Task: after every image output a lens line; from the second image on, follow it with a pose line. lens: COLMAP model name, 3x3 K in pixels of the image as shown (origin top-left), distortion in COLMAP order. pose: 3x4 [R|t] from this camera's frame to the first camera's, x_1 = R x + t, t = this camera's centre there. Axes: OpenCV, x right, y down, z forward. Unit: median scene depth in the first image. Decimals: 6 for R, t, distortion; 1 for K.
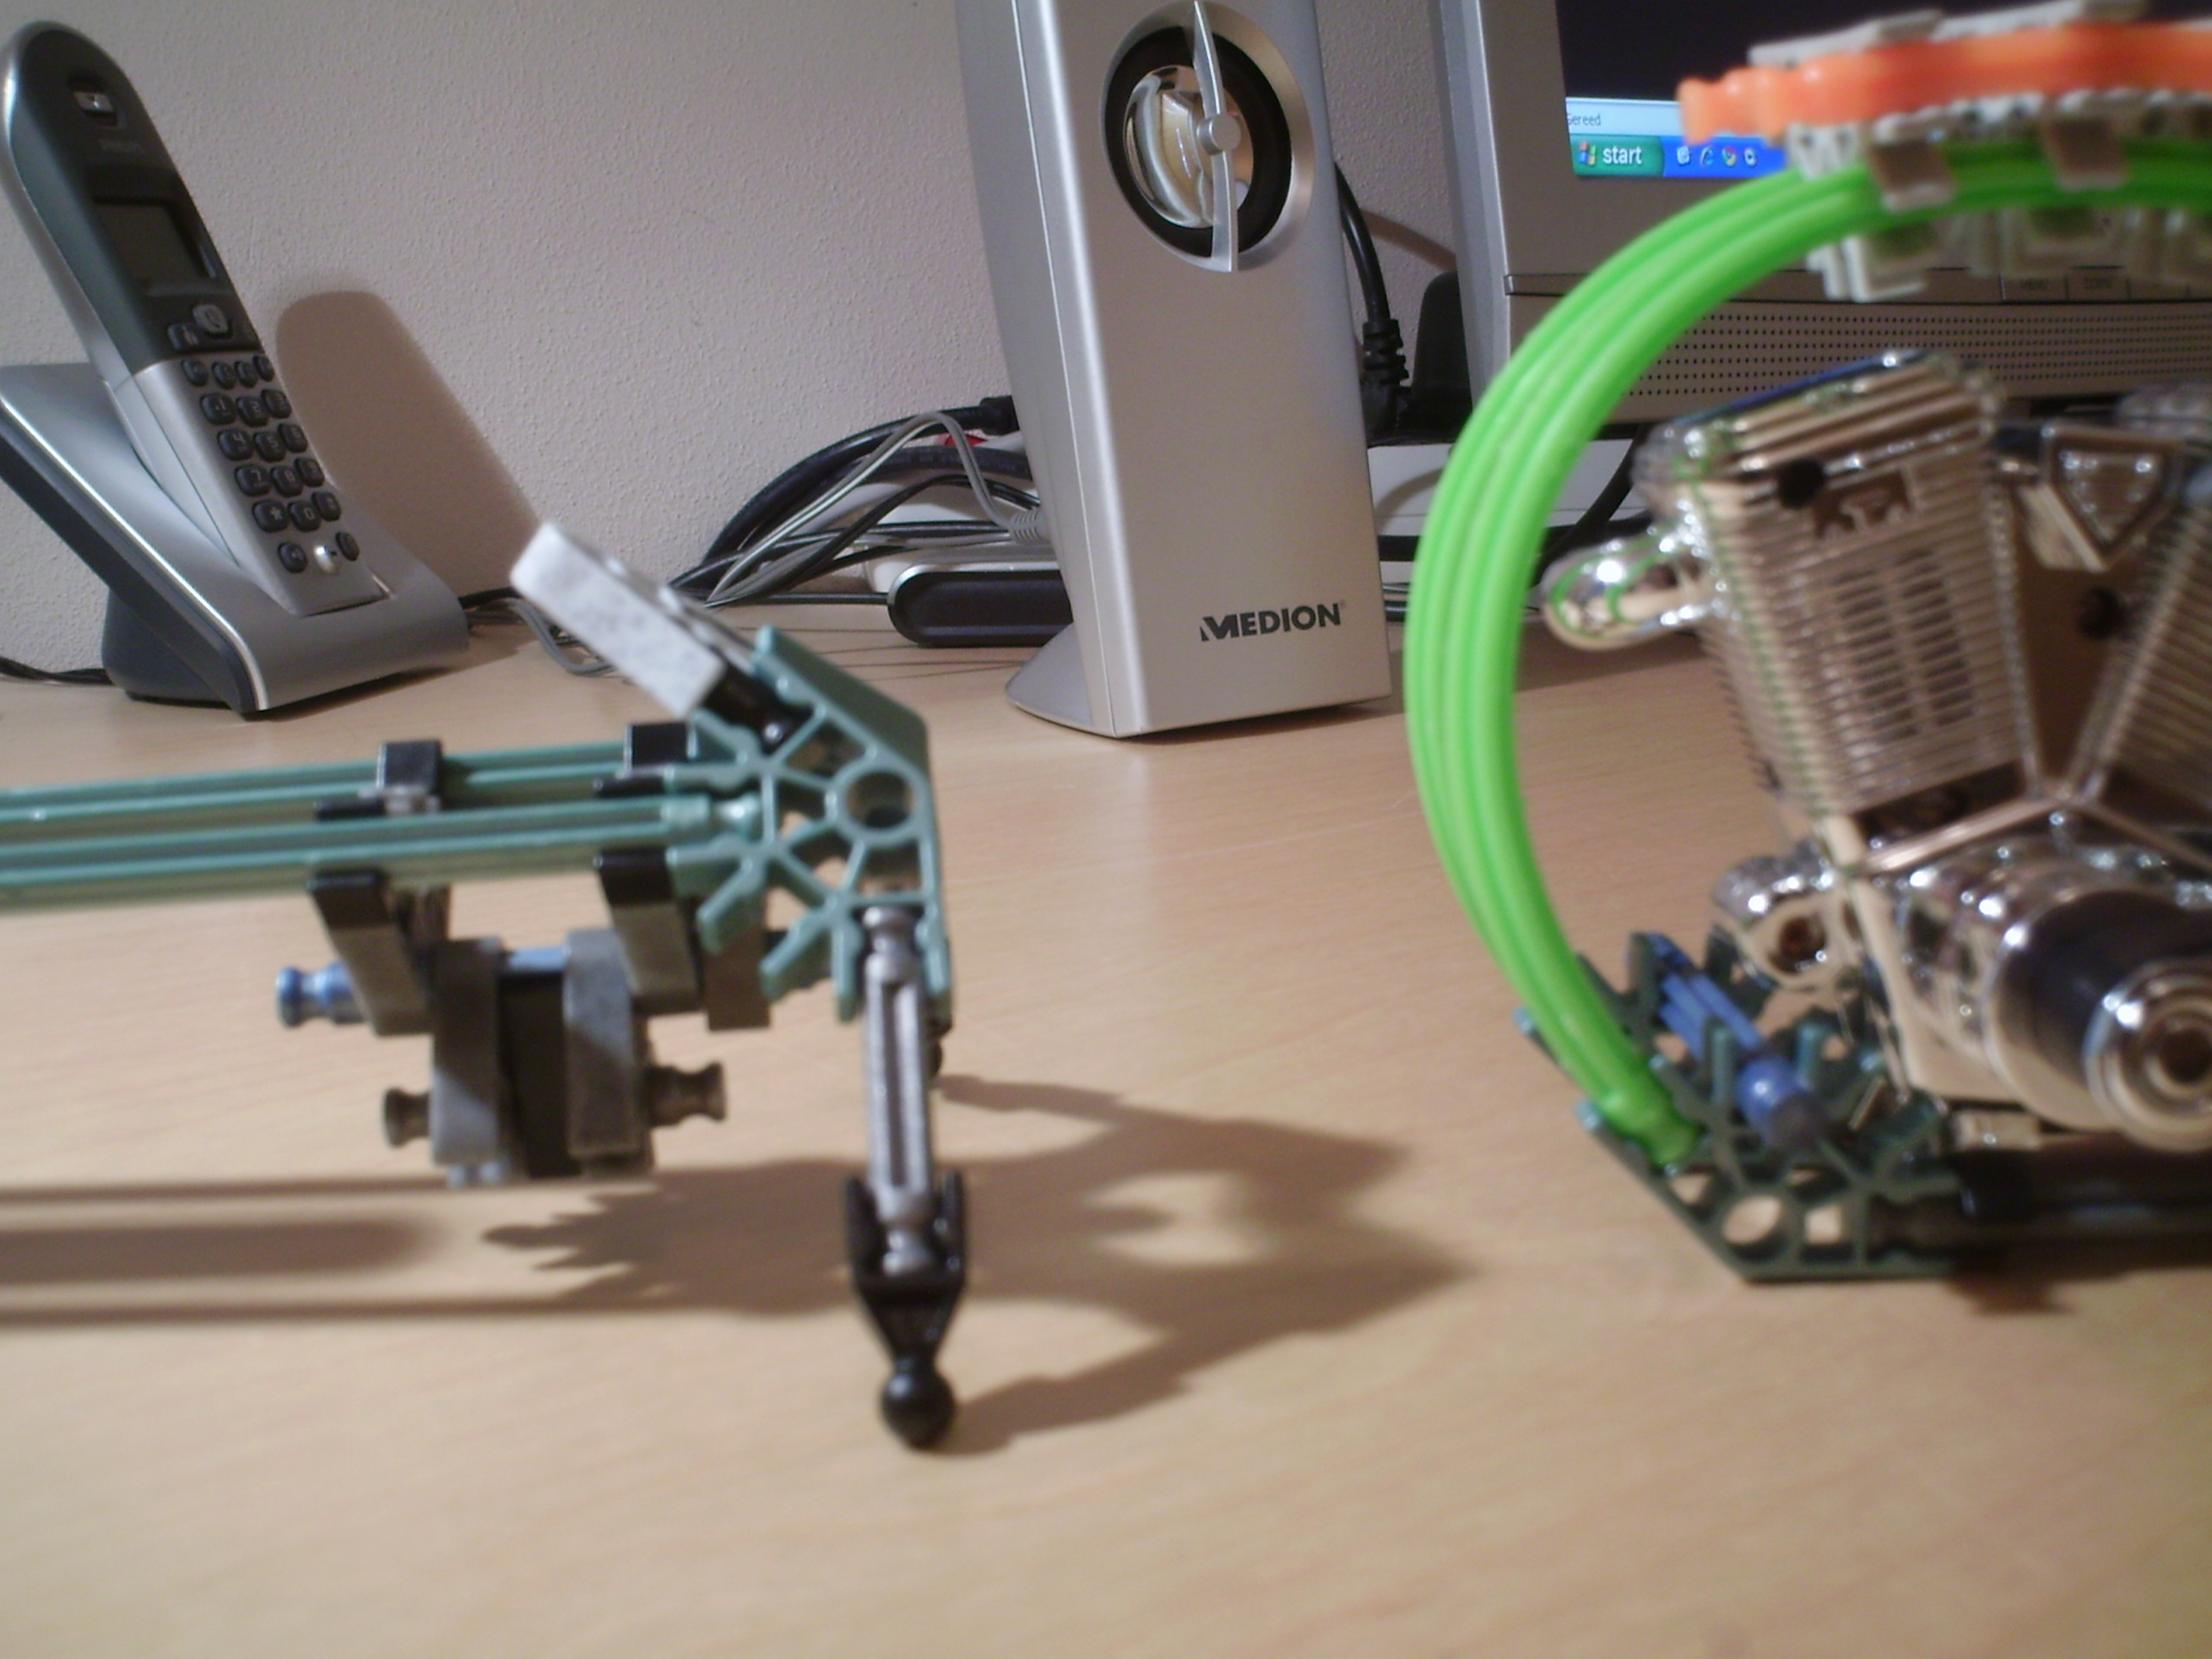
lens RADIAL K [[2754.4, 0, 1127.9], [0, 2754.4, 834.5], [0, 0, 1]] dist [-0.147572, 0.187022]
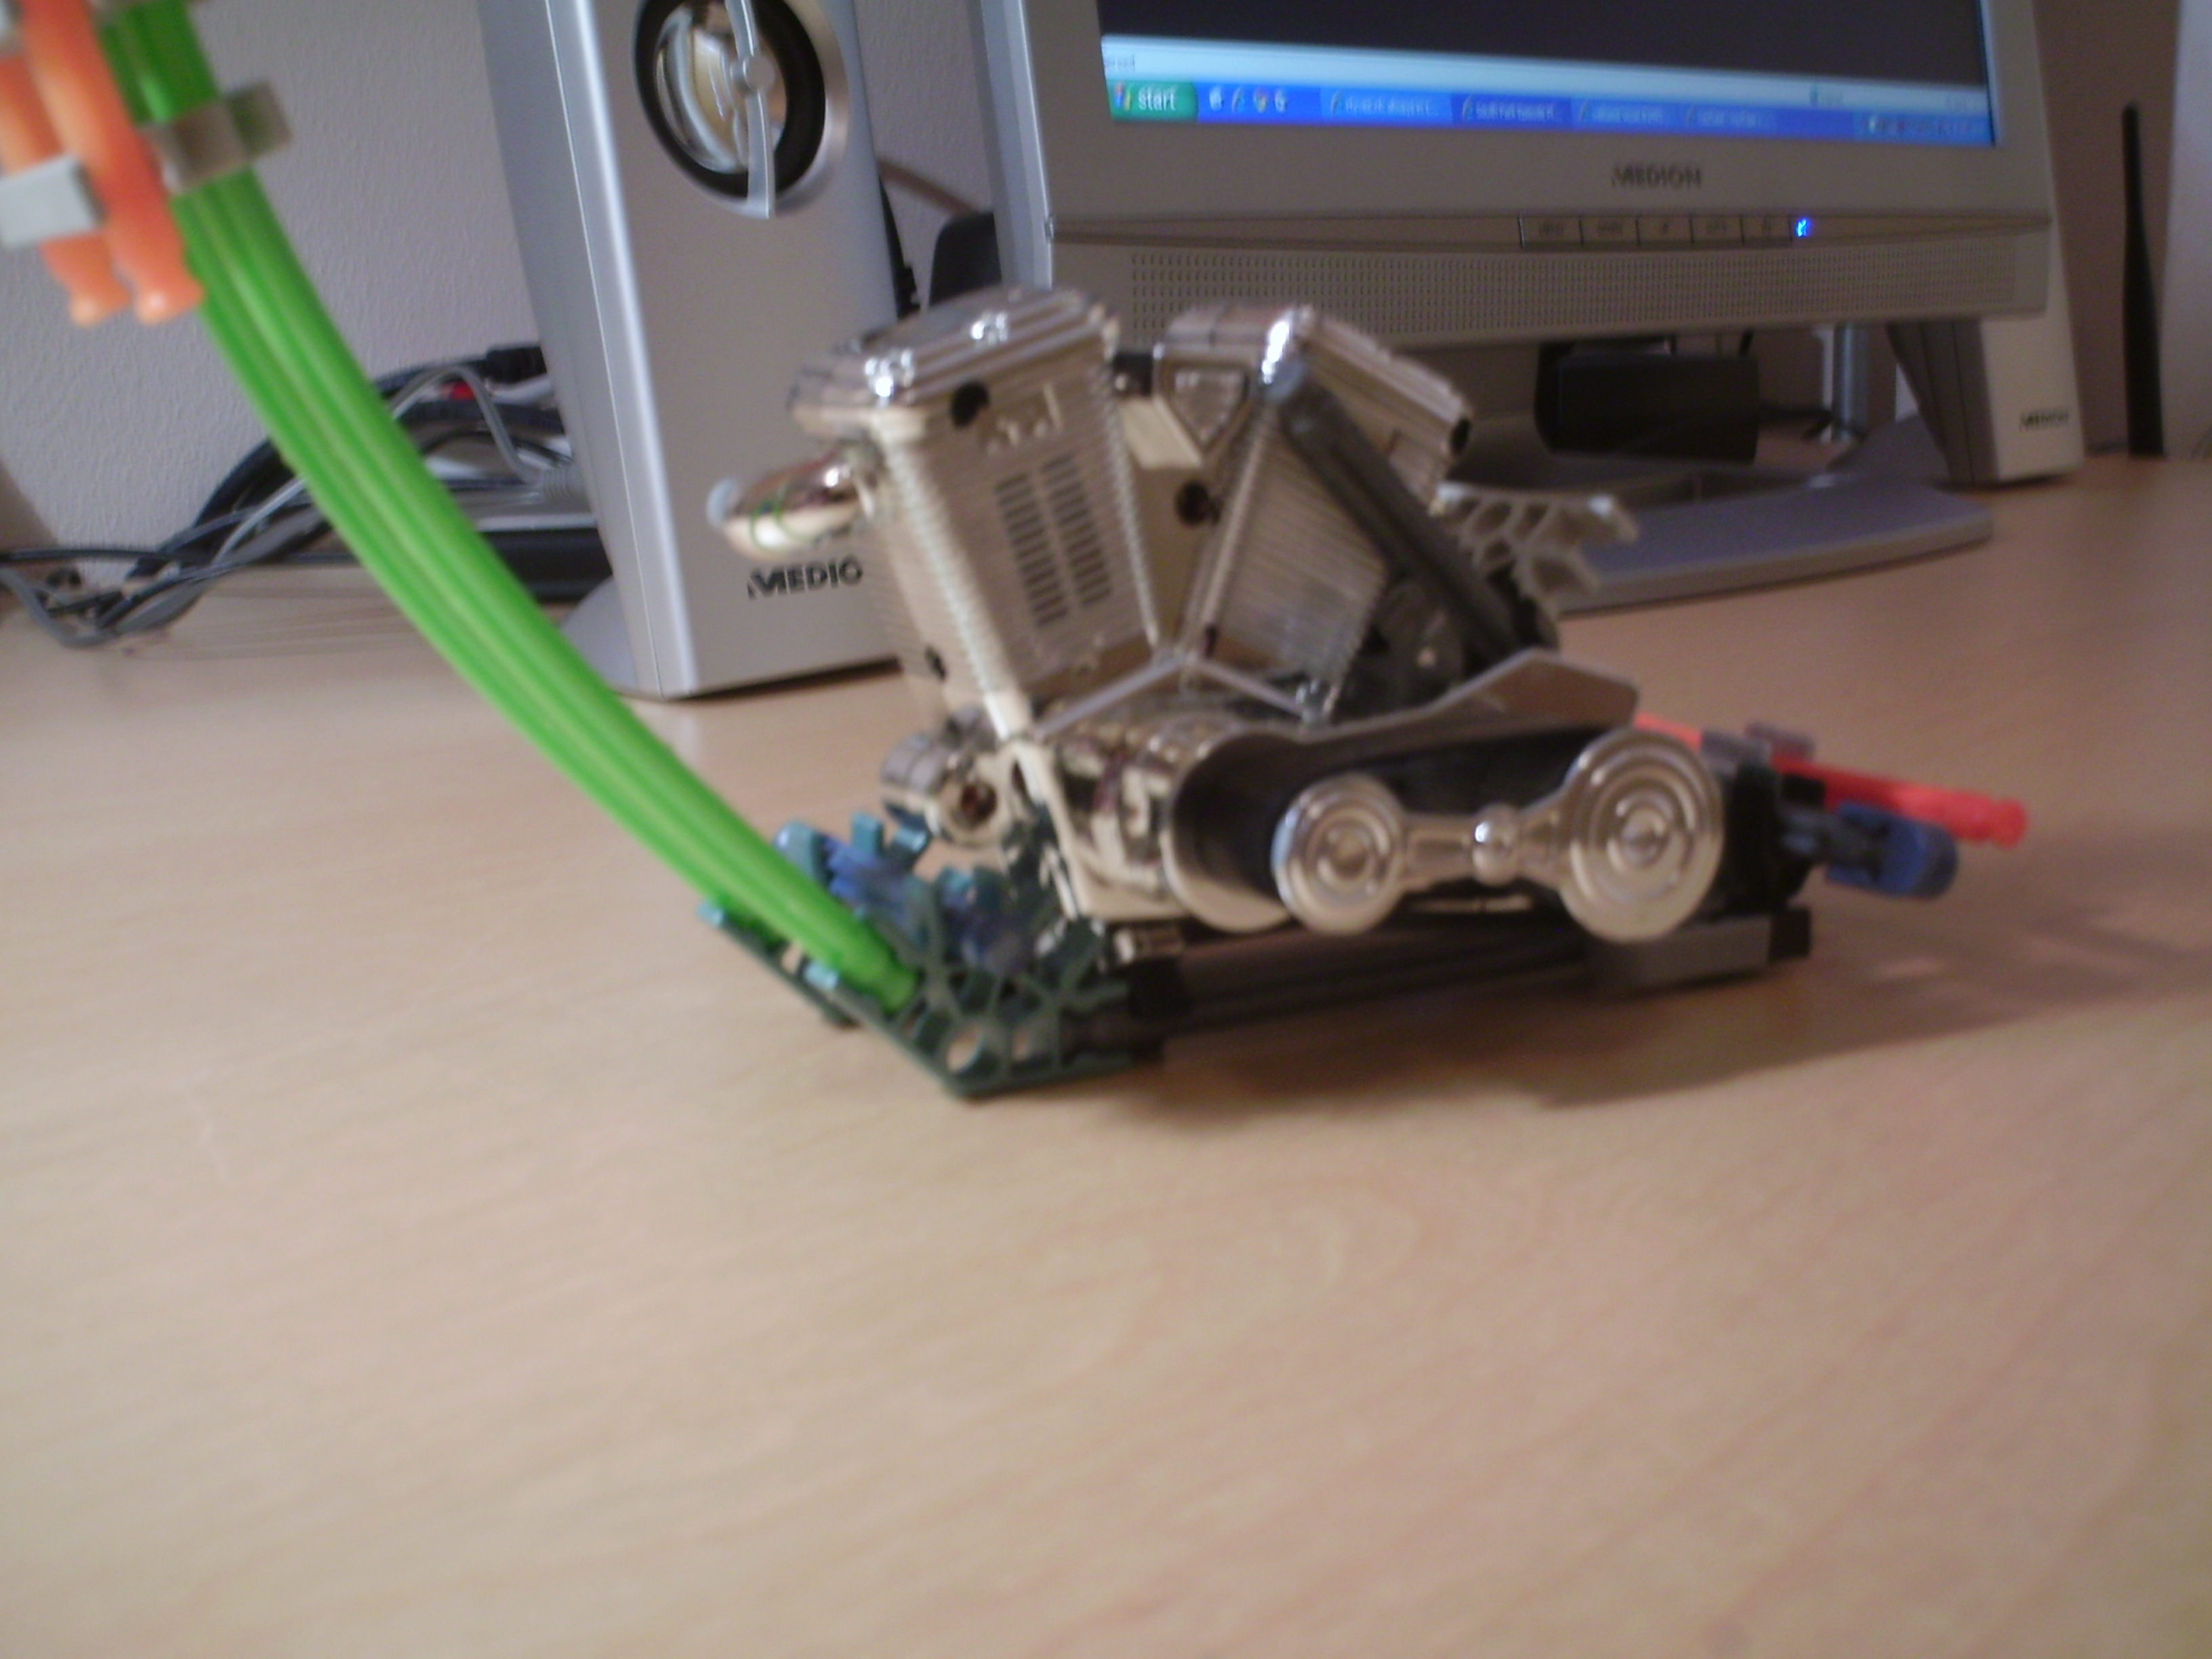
lens RADIAL K [[2754.4, 0, 1127.9], [0, 2754.4, 834.5], [0, 0, 1]] dist [-0.147572, 0.187022]
pose [[0.981385, -0.033943, 0.189027, -0.024780], [0.030336, 0.999299, 0.021945, -0.003162], [-0.189639, -0.015802, 0.981727, 0.019247]]
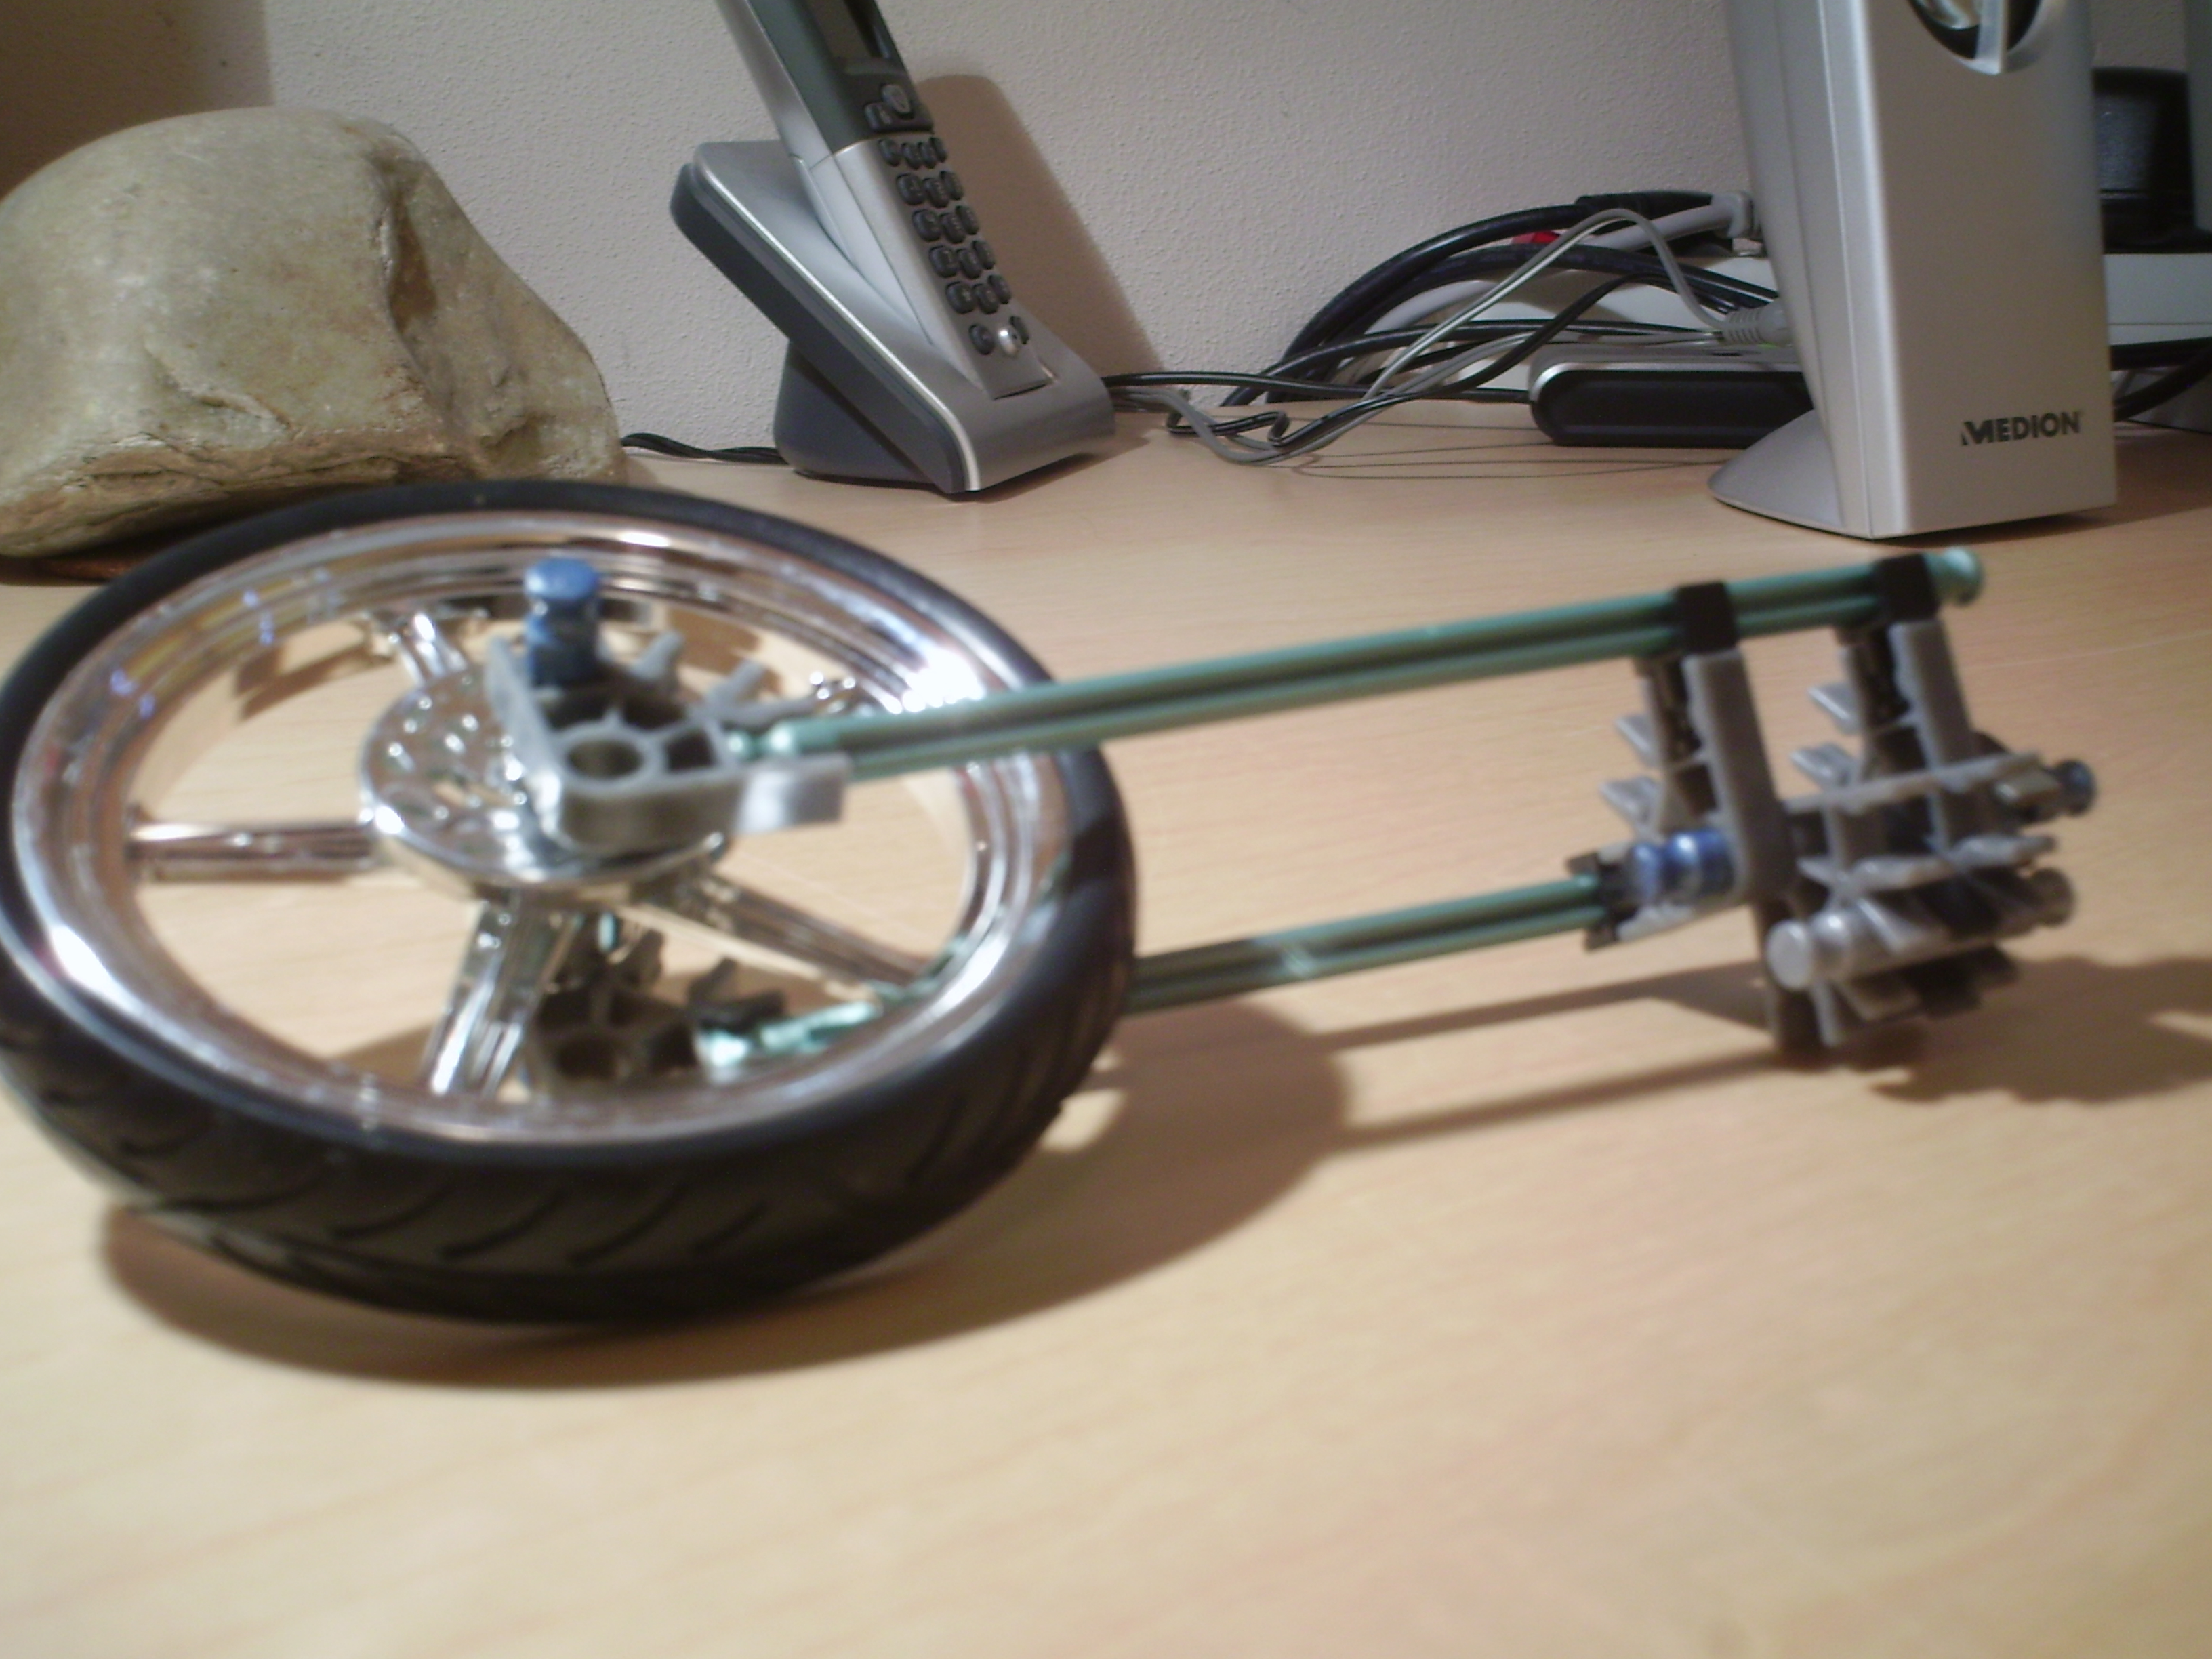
lens RADIAL K [[2754.4, 0, 1127.9], [0, 2754.4, 834.5], [0, 0, 1]] dist [-0.147572, 0.187022]
pose [[0.997360, 0.028248, -0.066892, -0.183242], [-0.023505, 0.997223, 0.070666, 0.007612], [0.068702, -0.068908, 0.995255, -0.016075]]
